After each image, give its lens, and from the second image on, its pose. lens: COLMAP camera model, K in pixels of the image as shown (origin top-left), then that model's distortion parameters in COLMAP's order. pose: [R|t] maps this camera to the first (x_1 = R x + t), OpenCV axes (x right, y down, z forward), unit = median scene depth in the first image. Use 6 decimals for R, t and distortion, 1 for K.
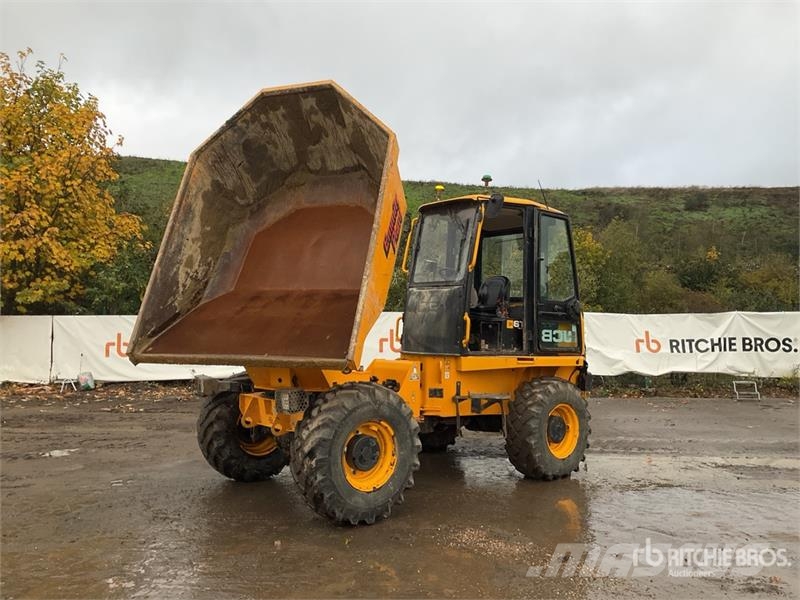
lens RADIAL K [[675.1, 0, 397.9], [0, 675.1, 298.6], [0, 0, 1]] dist [0.066388, -0.105263]
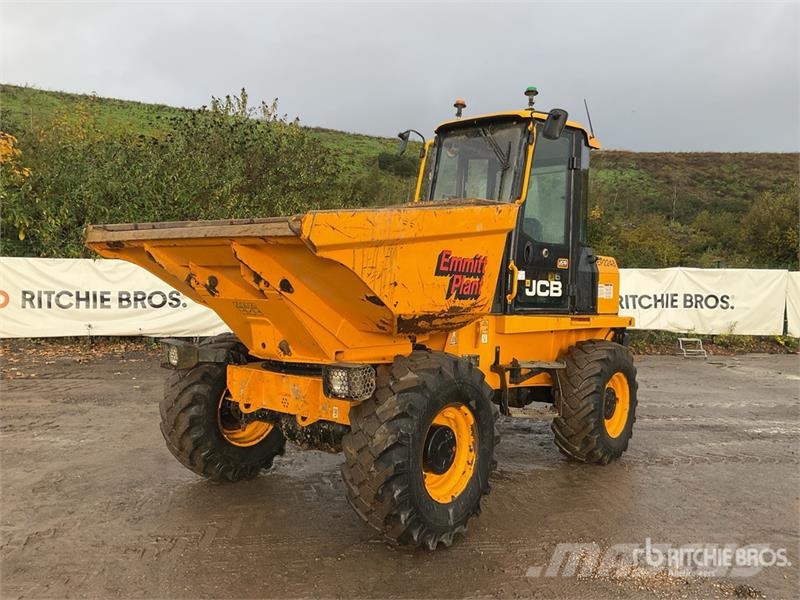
lens RADIAL K [[675.1, 0, 397.9], [0, 675.1, 298.6], [0, 0, 1]] dist [0.066388, -0.105263]
pose [[0.983154, 0.011128, 0.182440, -0.080181], [-0.023911, 0.997398, 0.068014, 0.006833], [-0.181208, -0.071231, 0.980862, 0.110803]]
